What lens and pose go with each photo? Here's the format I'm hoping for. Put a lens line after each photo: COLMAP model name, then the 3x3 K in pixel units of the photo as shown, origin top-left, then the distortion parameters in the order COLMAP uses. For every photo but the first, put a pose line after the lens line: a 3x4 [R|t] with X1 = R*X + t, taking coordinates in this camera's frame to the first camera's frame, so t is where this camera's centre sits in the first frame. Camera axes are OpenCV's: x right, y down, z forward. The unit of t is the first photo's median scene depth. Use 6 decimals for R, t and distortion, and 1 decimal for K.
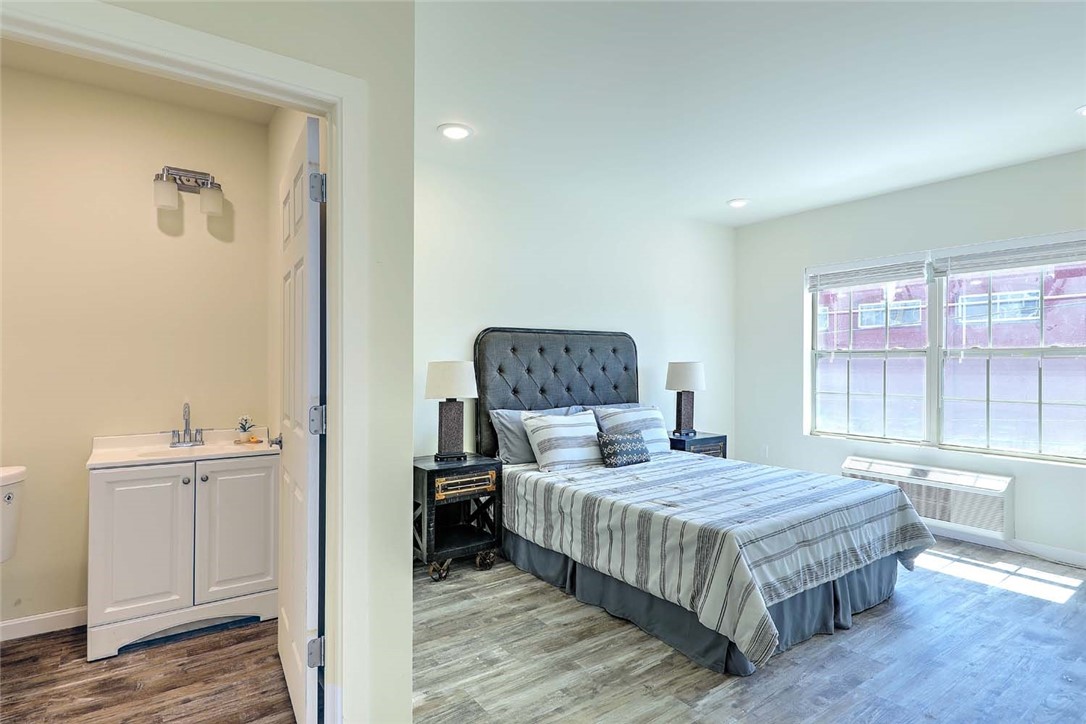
lens RADIAL K [[578.6, 0, 543.0], [0, 578.6, 362.0], [0, 0, 1]] dist [0.019416, -0.000829]
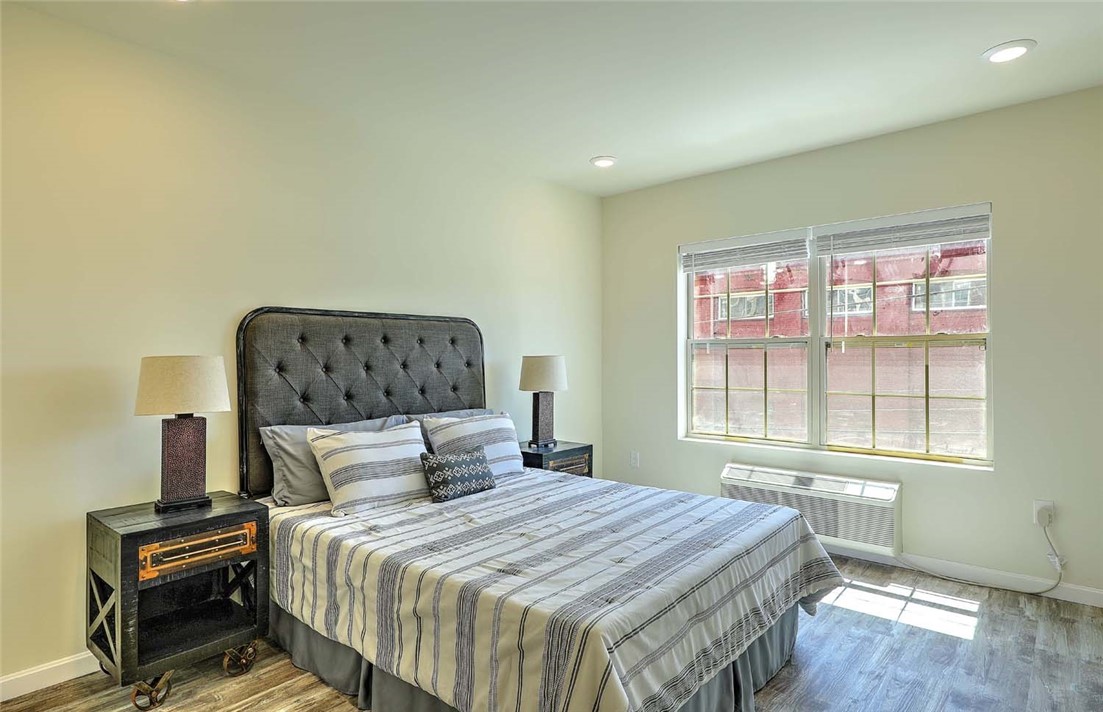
lens RADIAL K [[591.3, 0, 551.5], [0, 591.3, 356.0], [0, 0, 1]] dist [-0.001716, -0.000222]
pose [[0.972696, -0.006714, 0.231987, 0.090825], [0.007215, 0.999973, -0.001311, 0.002708], [-0.231972, 0.002949, 0.972718, 0.270726]]
